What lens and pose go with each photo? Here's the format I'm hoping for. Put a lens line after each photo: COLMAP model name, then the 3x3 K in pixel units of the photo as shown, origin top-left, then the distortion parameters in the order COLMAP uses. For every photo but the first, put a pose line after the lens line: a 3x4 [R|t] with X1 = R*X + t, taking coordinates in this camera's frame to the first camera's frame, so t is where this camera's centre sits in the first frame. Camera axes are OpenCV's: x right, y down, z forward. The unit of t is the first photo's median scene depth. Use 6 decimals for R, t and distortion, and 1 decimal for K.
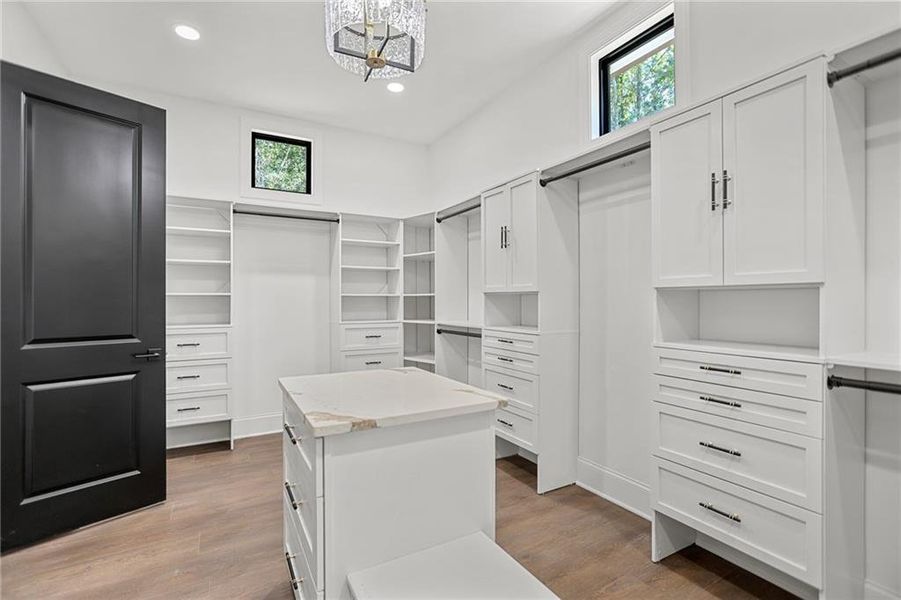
lens RADIAL K [[408.6, 0, 445.2], [0, 408.6, 298.5], [0, 0, 1]] dist [-0.018794, 0.007271]
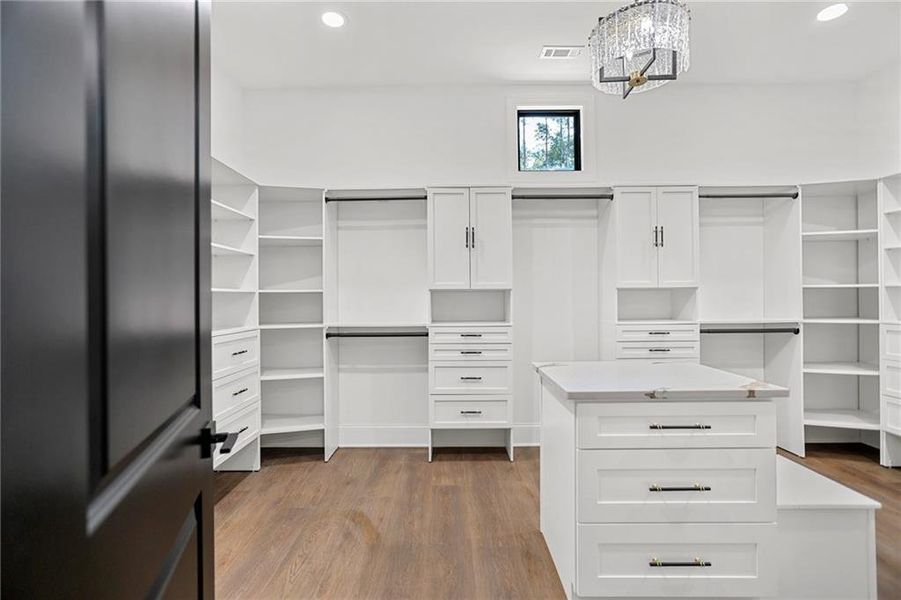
lens RADIAL K [[408.6, 0, 452.1], [0, 408.6, 296.2], [0, 0, 1]] dist [-0.018794, 0.007271]
pose [[0.496246, 0.009036, 0.868135, -0.795269], [0.003126, 0.999921, -0.012195, 0.015548], [-0.868176, 0.008765, 0.496179, 0.511300]]
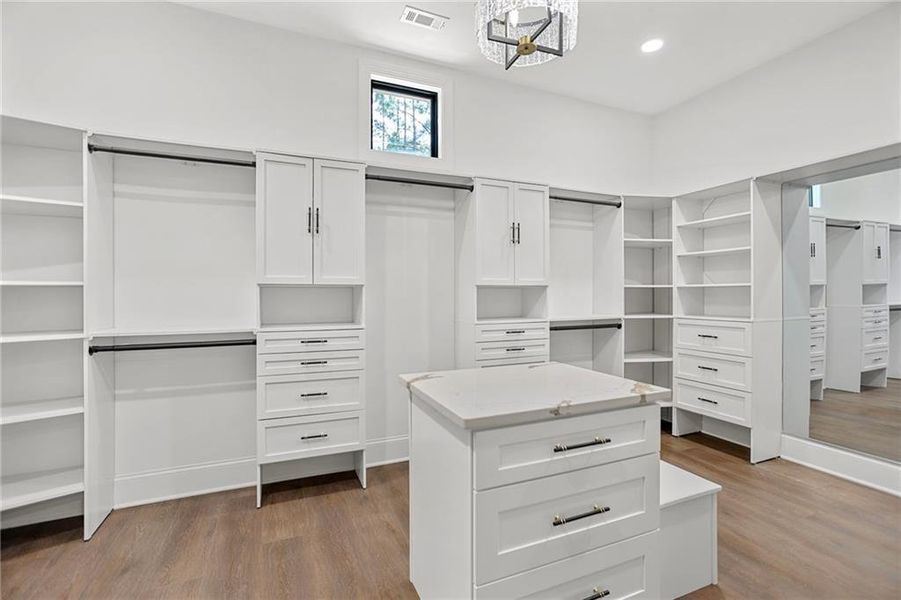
lens RADIAL K [[408.6, 0, 452.3], [0, 408.6, 294.1], [0, 0, 1]] dist [-0.018794, 0.007271]
pose [[0.117859, 0.009842, 0.992982, -0.667224], [0.002148, 0.999946, -0.010166, 0.014183], [-0.993028, 0.003331, 0.117832, 0.606011]]
